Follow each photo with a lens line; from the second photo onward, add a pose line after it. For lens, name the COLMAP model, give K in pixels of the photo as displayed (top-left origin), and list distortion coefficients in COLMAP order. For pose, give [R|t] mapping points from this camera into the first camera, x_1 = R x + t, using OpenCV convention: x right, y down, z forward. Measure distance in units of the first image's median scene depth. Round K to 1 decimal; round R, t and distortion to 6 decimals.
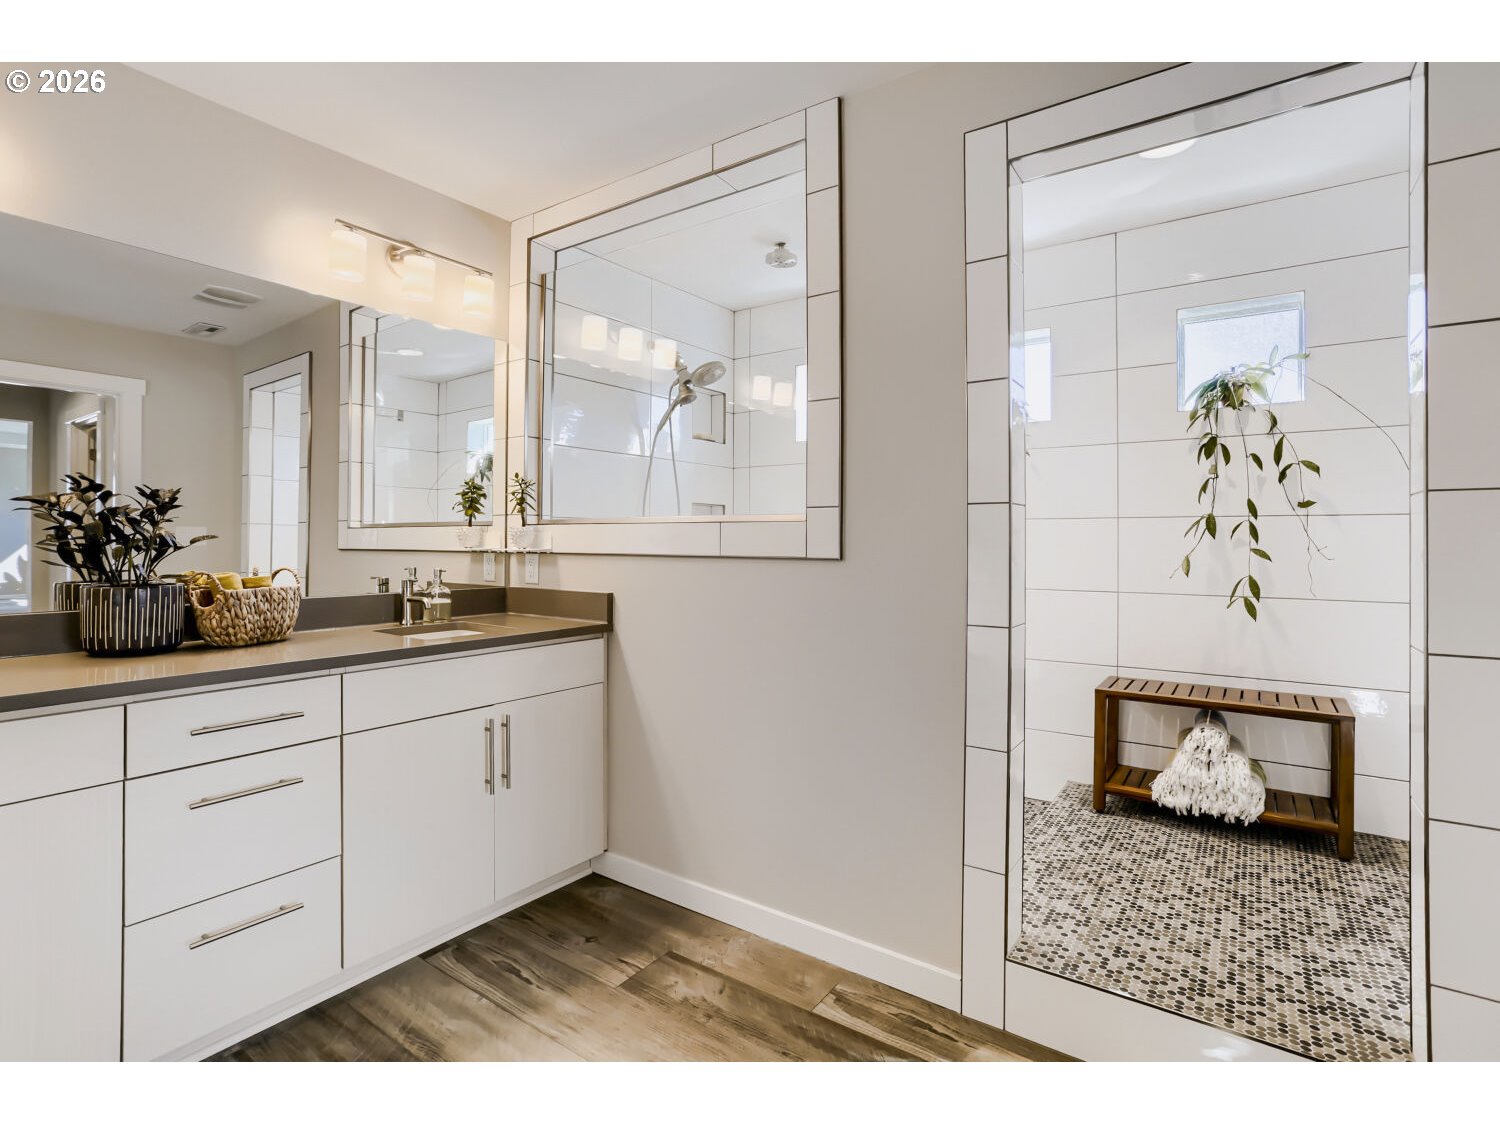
lens RADIAL K [[741.2, 0, 750.0], [0, 741.2, 562.5], [0, 0, 1]] dist [-0.001587, 0.000916]
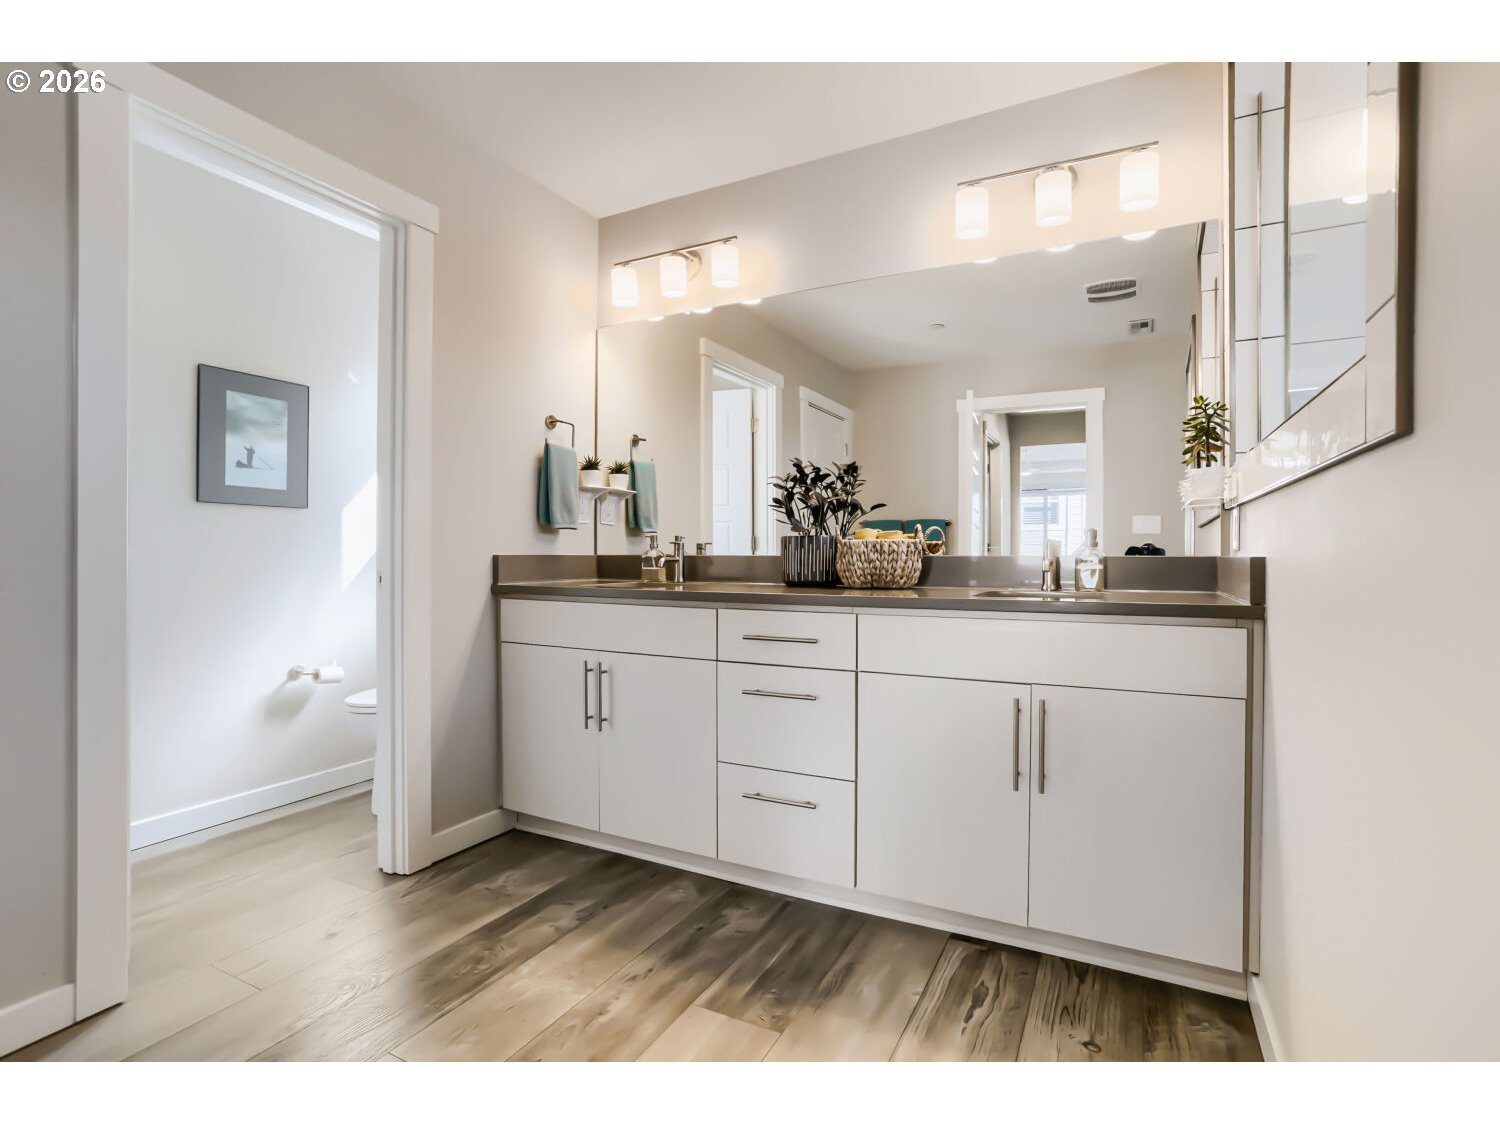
lens RADIAL K [[741.2, 0, 750.0], [0, 741.2, 562.5], [0, 0, 1]] dist [-0.001587, 0.000916]
pose [[0.151945, 0.004703, -0.988378, 0.456374], [-0.025857, 0.999665, 0.000782, 0.072218], [0.988051, 0.025438, 0.152016, 0.620324]]
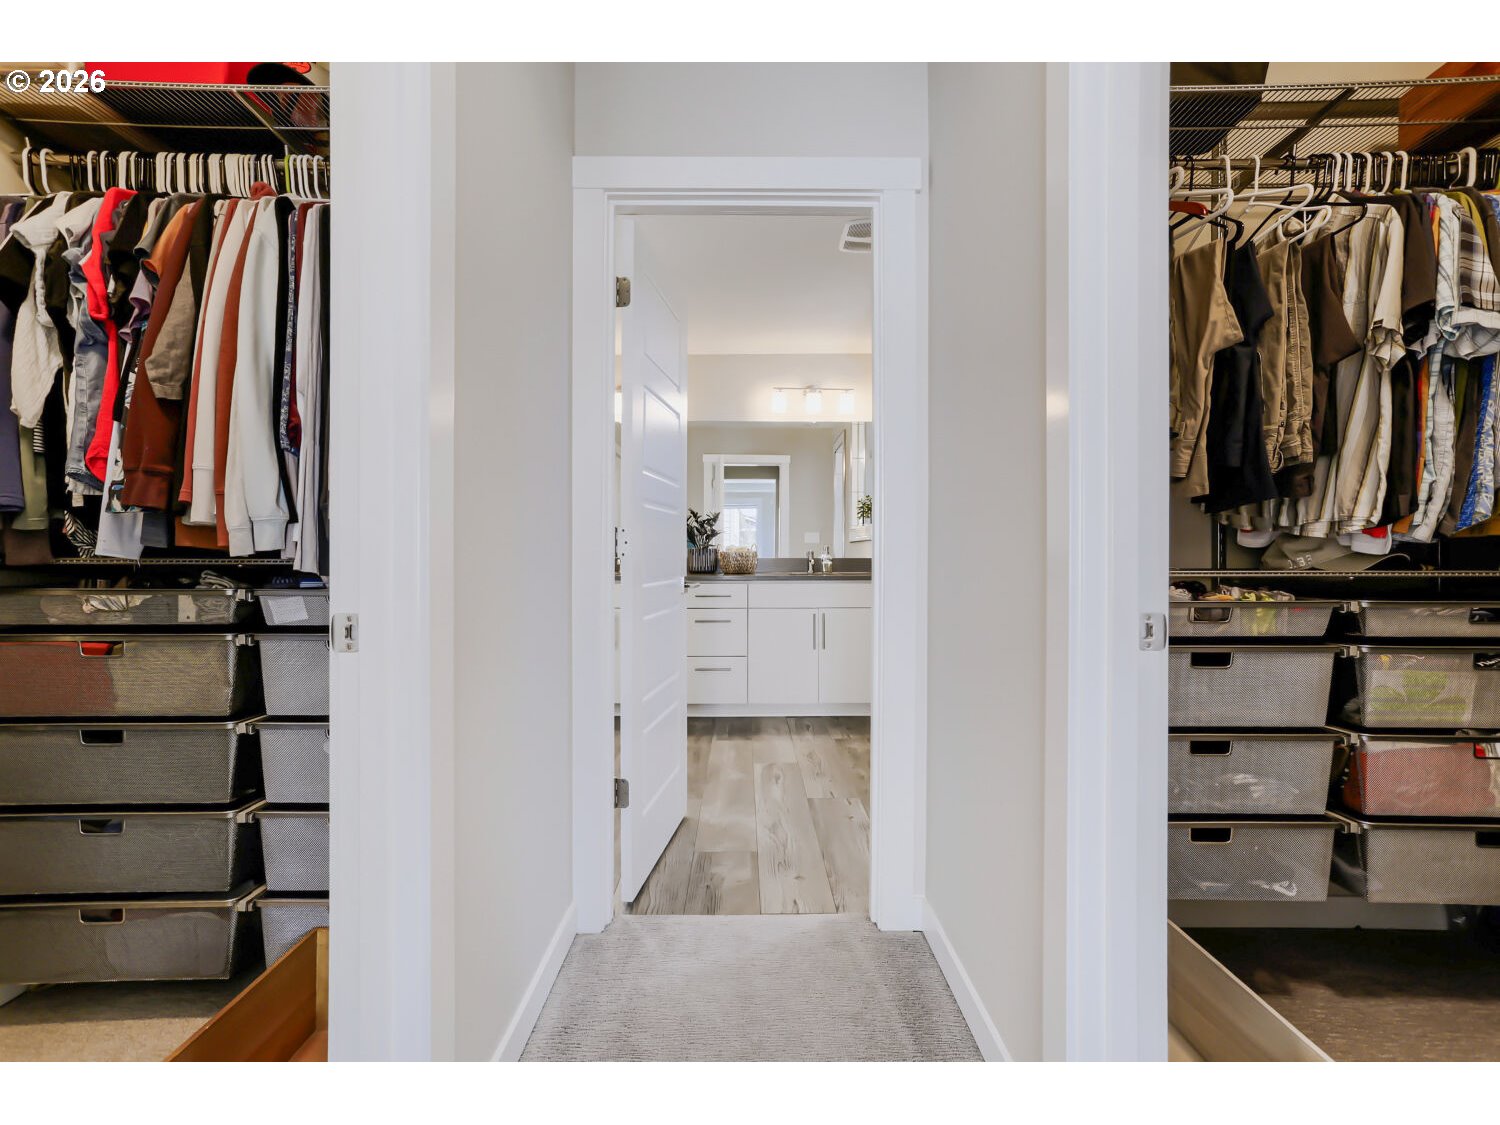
lens RADIAL K [[741.2, 0, 750.0], [0, 741.2, 562.5], [0, 0, 1]] dist [-0.001587, 0.000916]
pose [[0.590175, 0.002293, -0.807272, 1.349739], [-0.017108, 0.999807, -0.009668, 0.095217], [0.807094, 0.019516, 0.590100, -0.432717]]
